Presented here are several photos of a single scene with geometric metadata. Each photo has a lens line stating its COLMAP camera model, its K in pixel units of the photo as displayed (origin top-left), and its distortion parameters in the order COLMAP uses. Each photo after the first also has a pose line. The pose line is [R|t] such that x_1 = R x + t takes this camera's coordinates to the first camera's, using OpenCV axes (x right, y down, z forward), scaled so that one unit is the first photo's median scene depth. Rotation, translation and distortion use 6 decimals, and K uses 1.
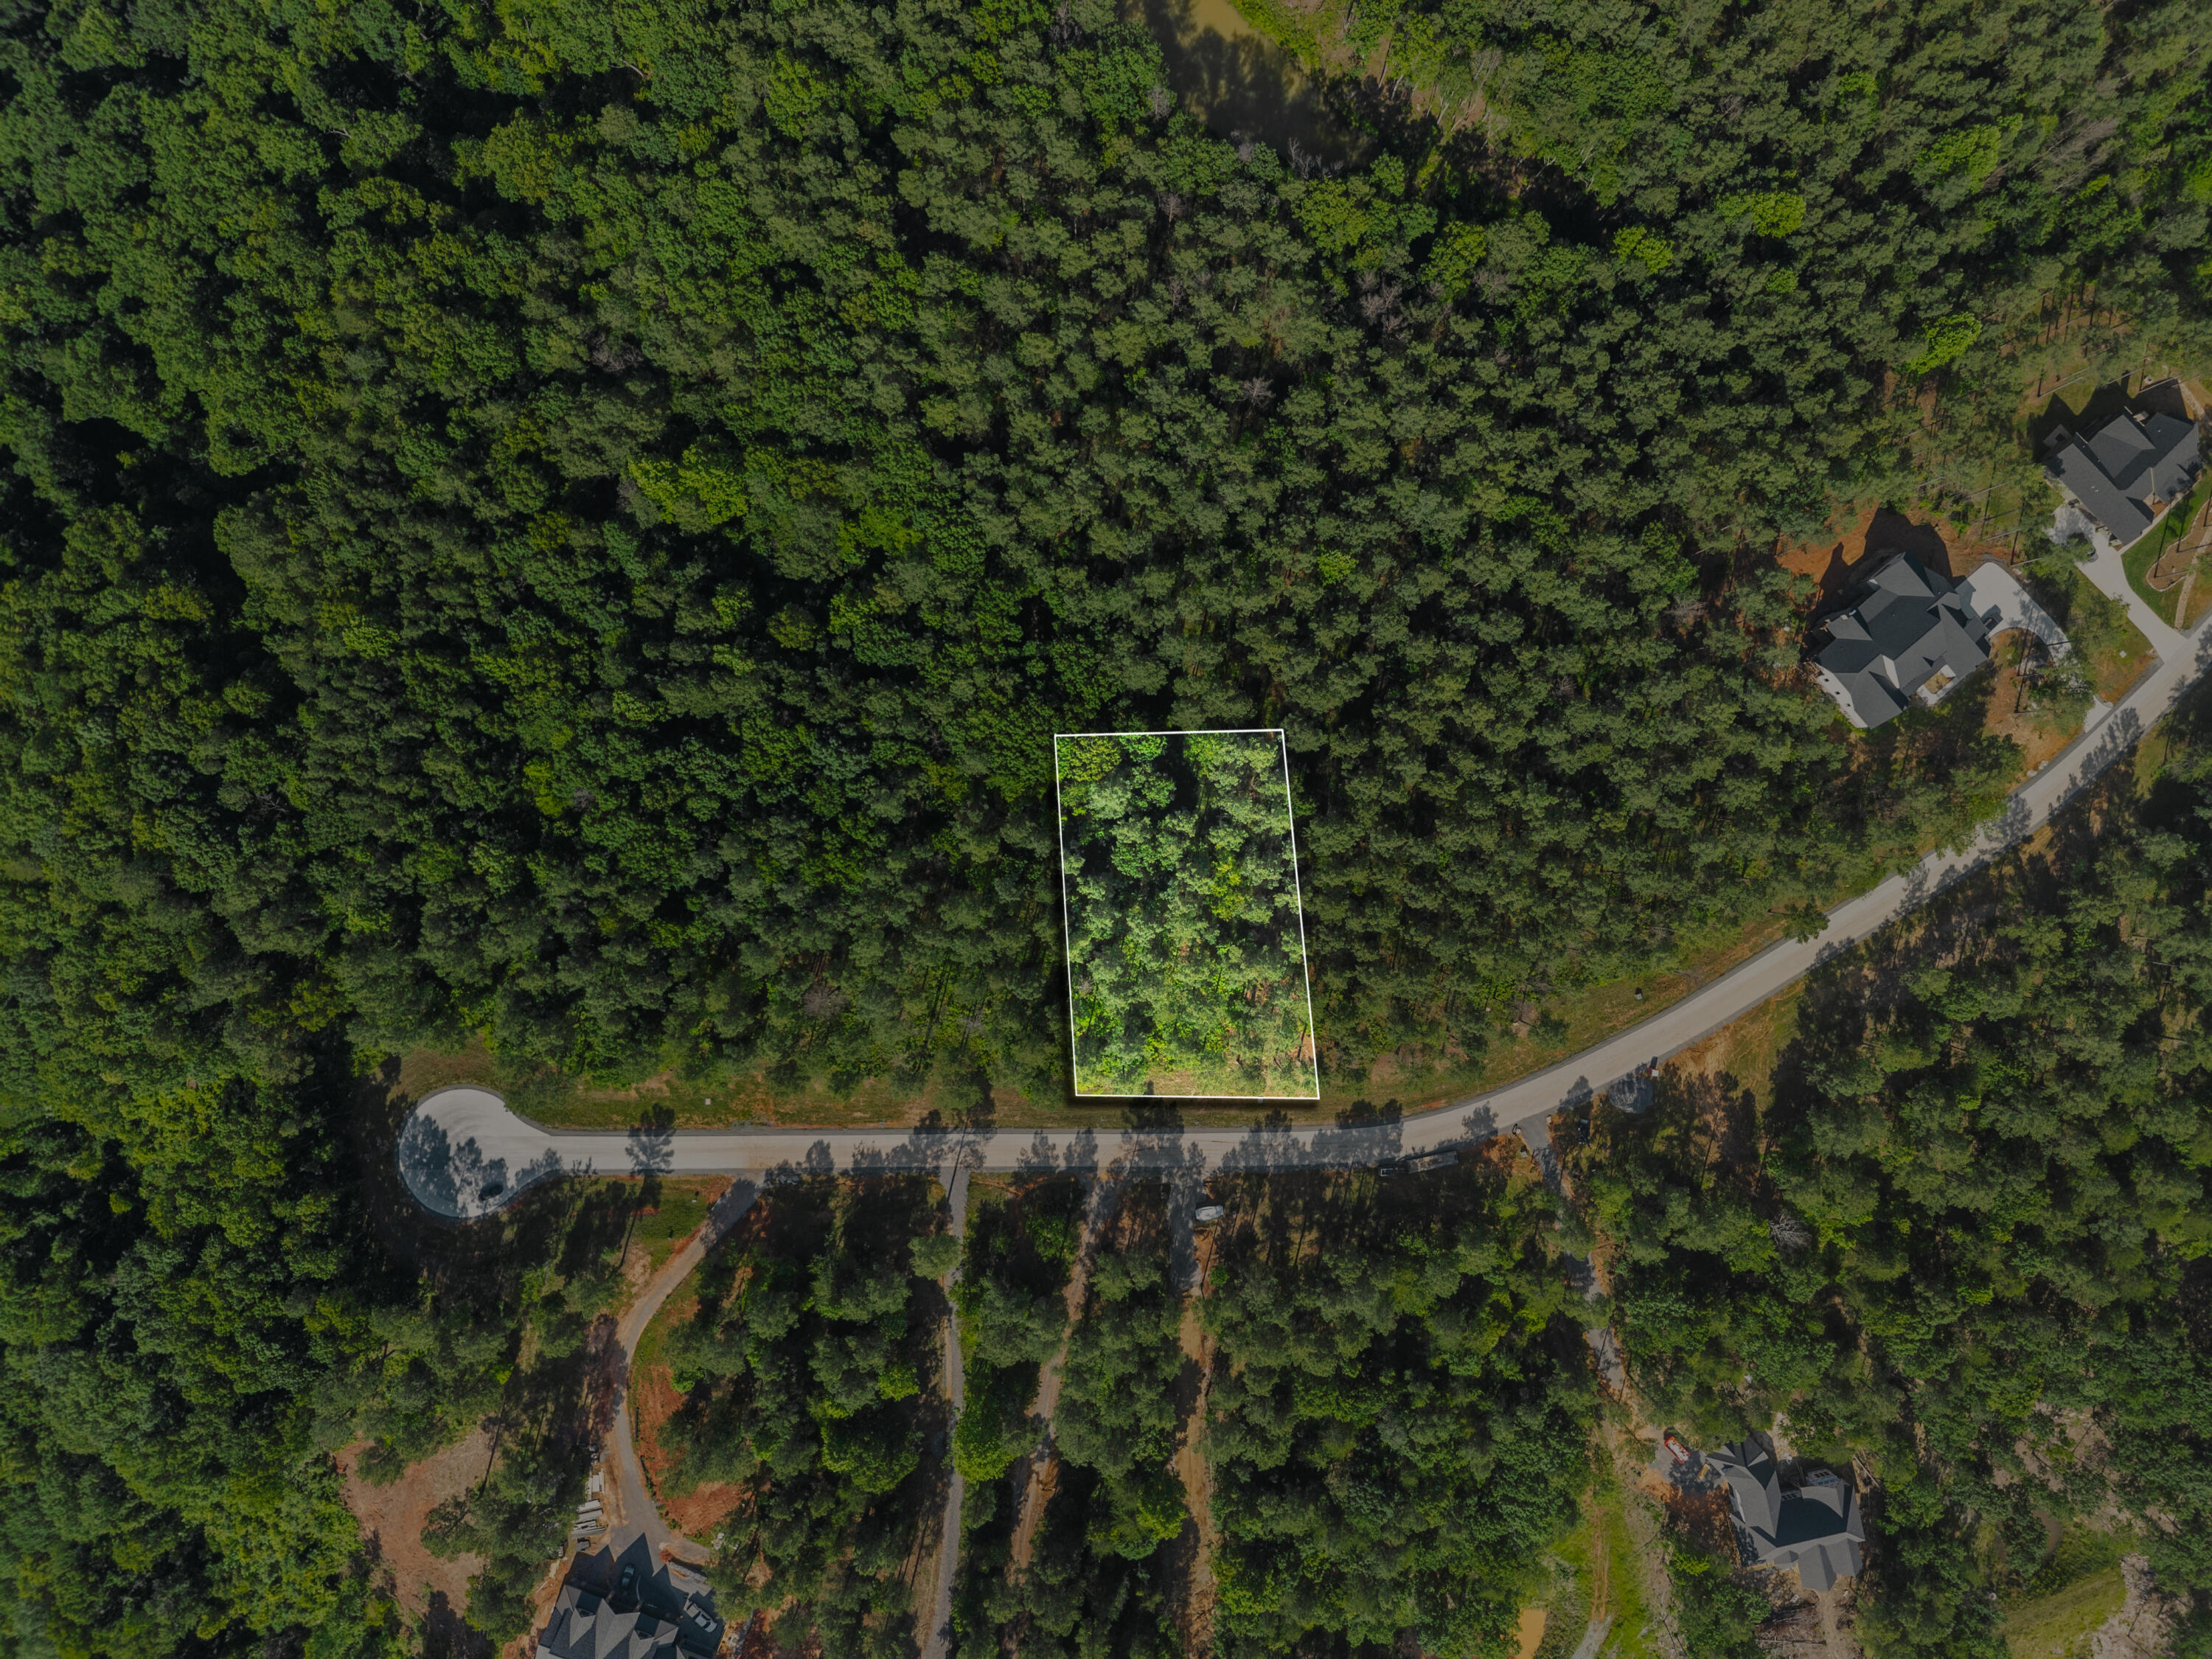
lens RADIAL K [[1527.4, 0, 1106.0], [0, 1527.4, 829.5], [0, 0, 1]] dist [0.007096, -0.006244]
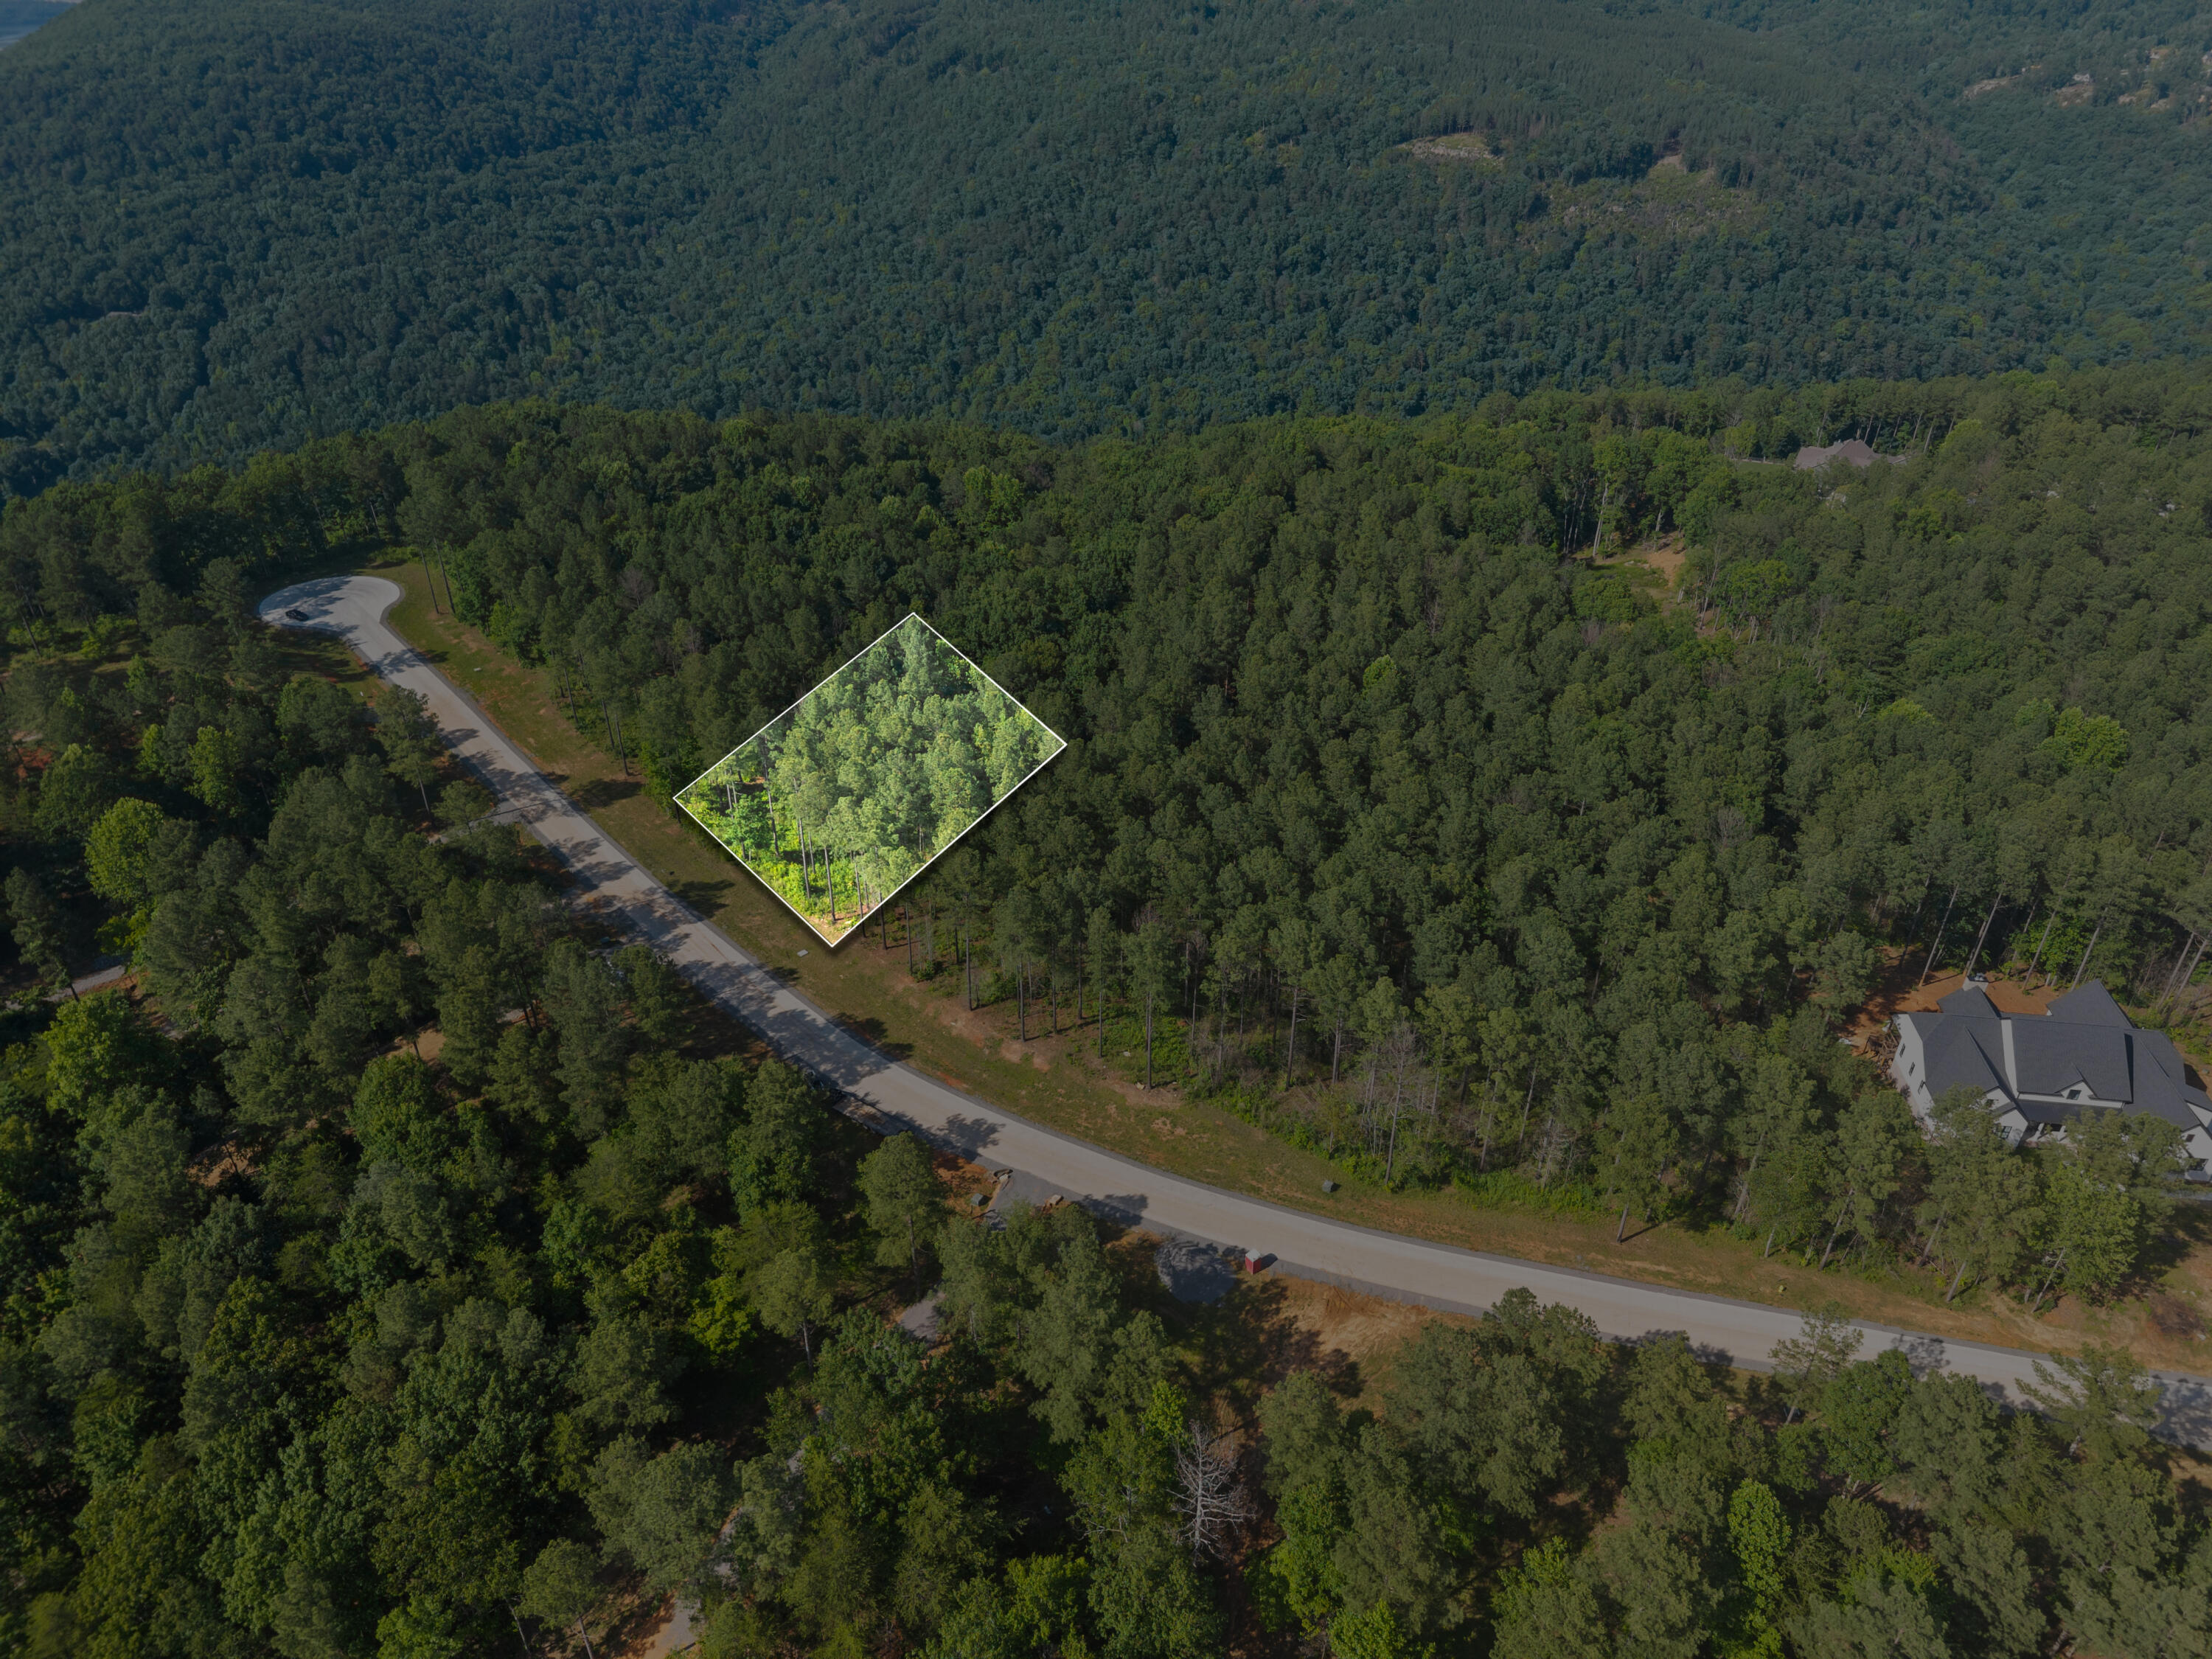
lens RADIAL K [[1519.1, 0, 1110.4], [0, 1519.1, 800.1], [0, 0, 1]] dist [0.007789, 0.002002]
pose [[0.670703, 0.370695, -0.642450, 0.607592], [-0.741687, 0.326294, -0.586032, 0.451162], [-0.007611, 0.869550, 0.493786, 0.607572]]
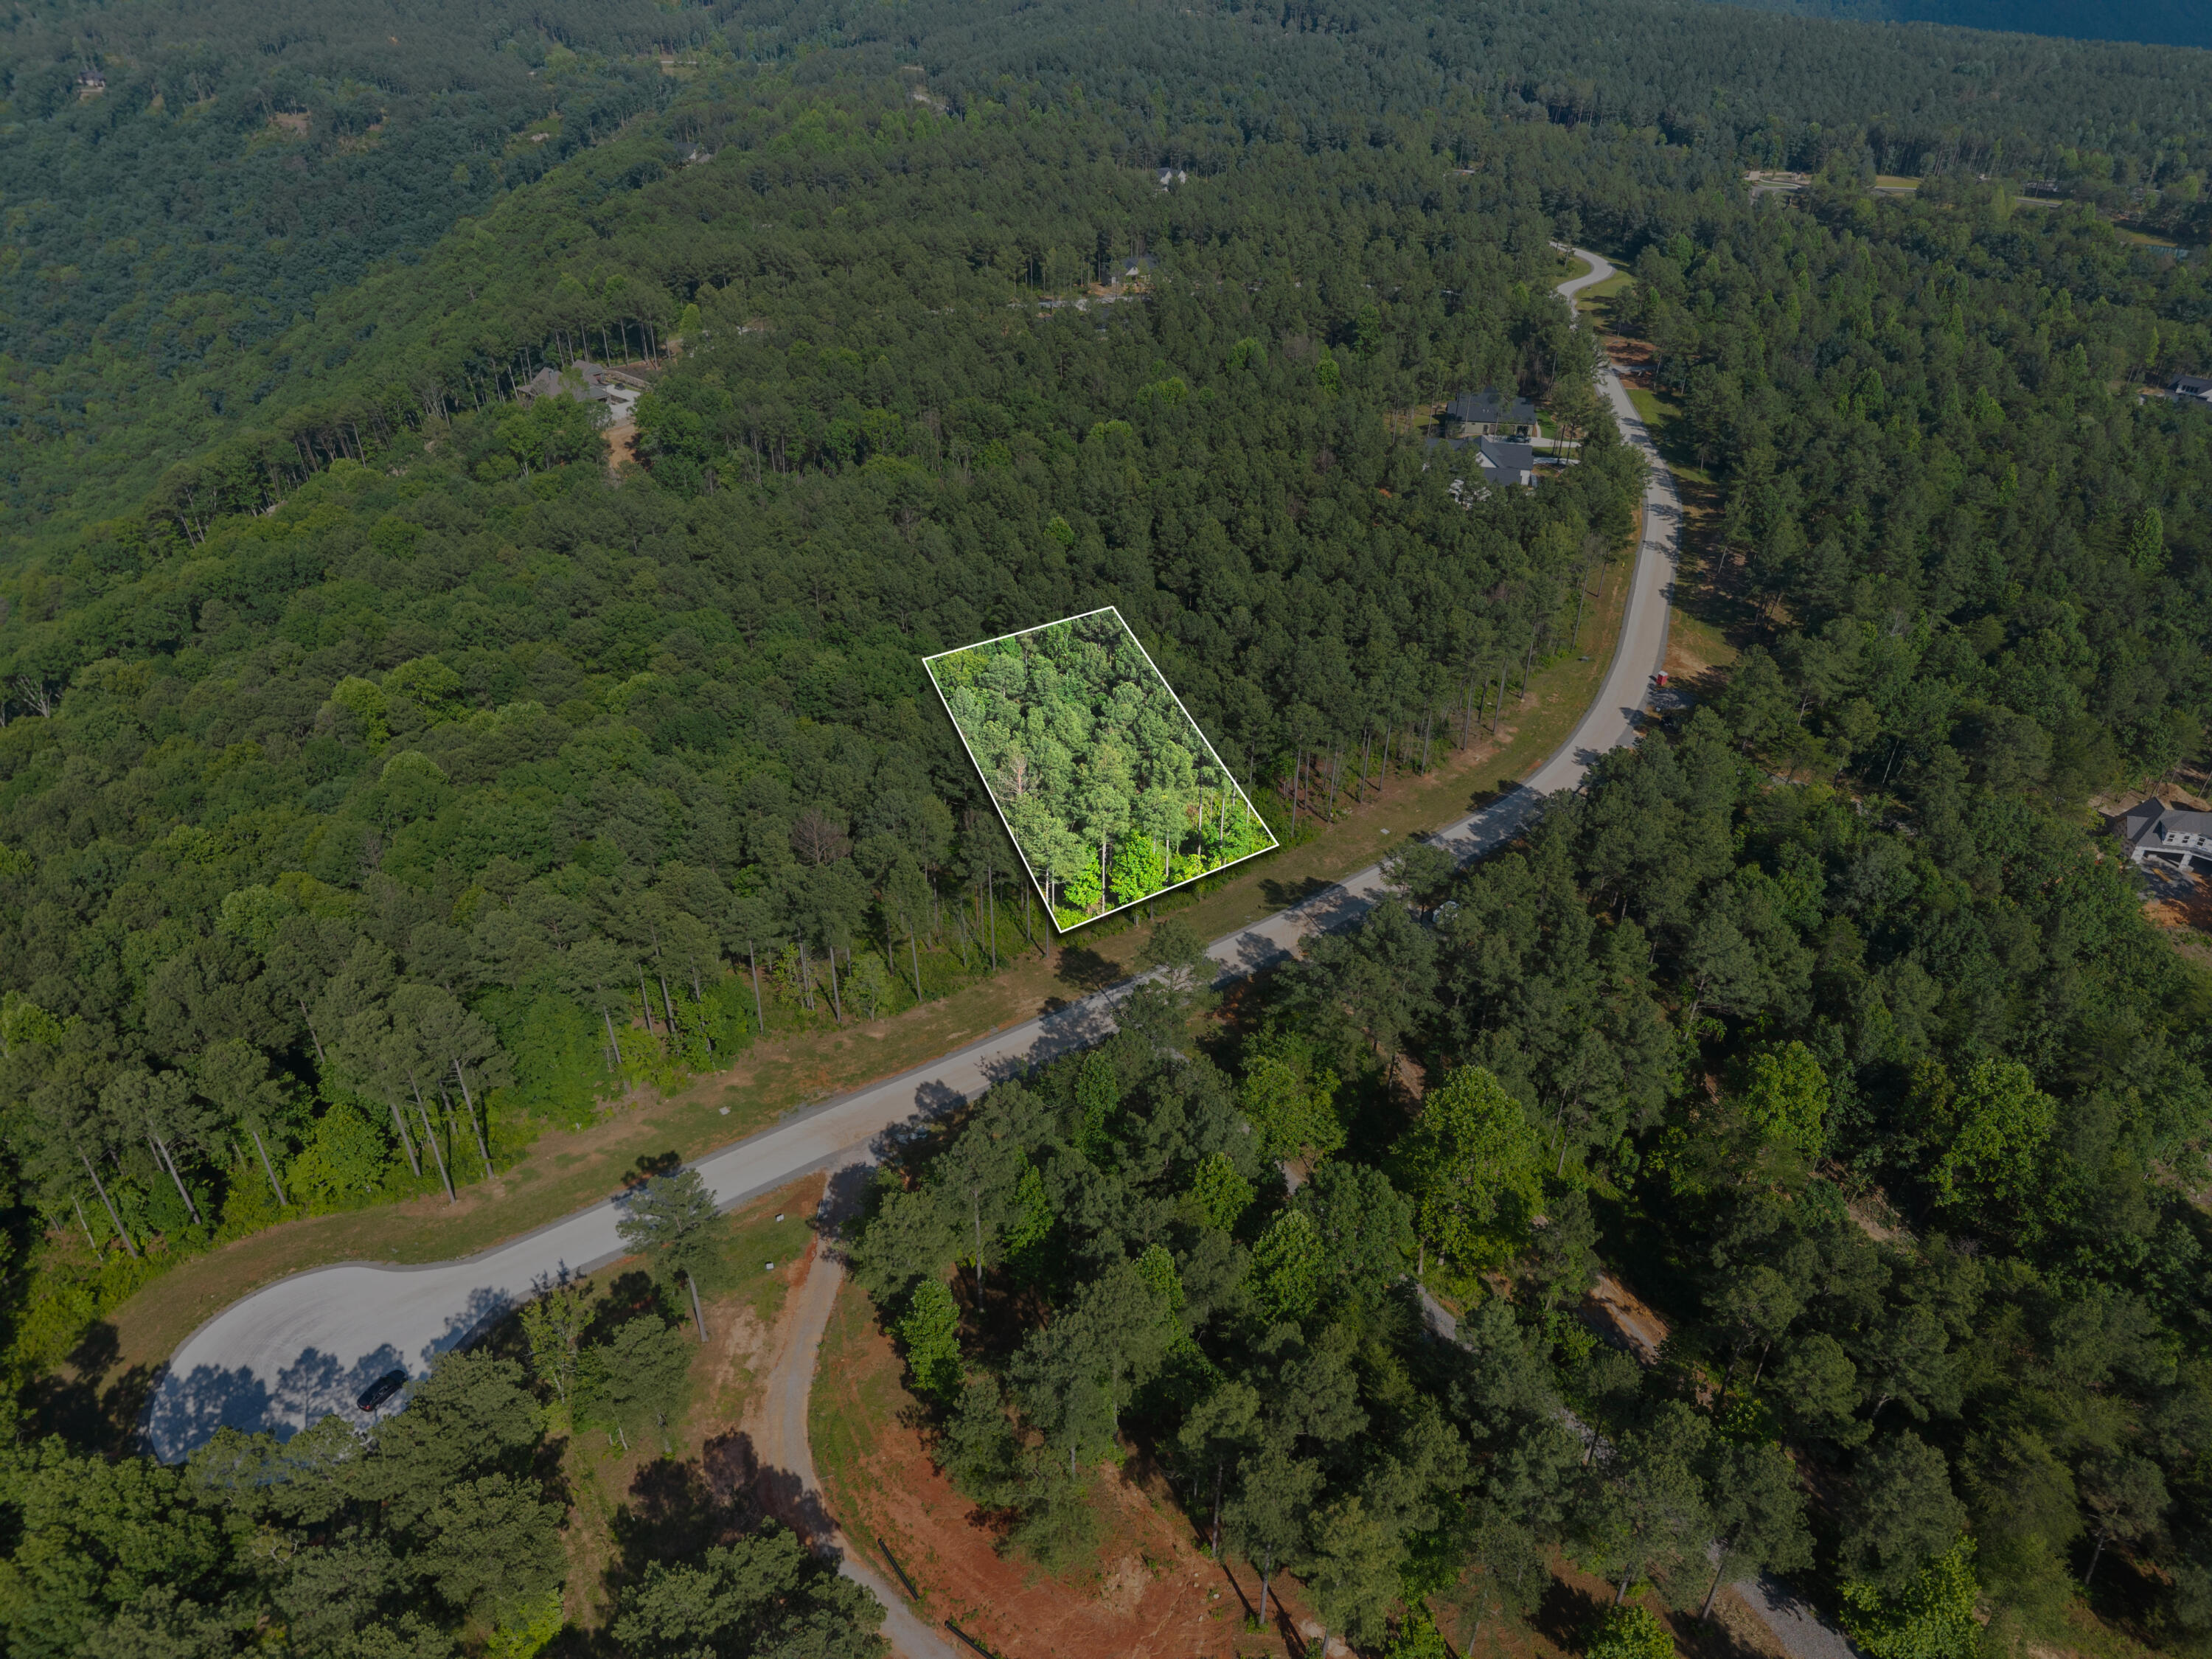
lens RADIAL K [[1519.1, 0, 1110.4], [0, 1519.1, 800.1], [0, 0, 1]] dist [0.007789, 0.002002]
pose [[0.793940, -0.319976, 0.516986, -0.401491], [0.607804, 0.396329, -0.688112, 0.615917], [0.015283, 0.860546, 0.509144, 0.596591]]
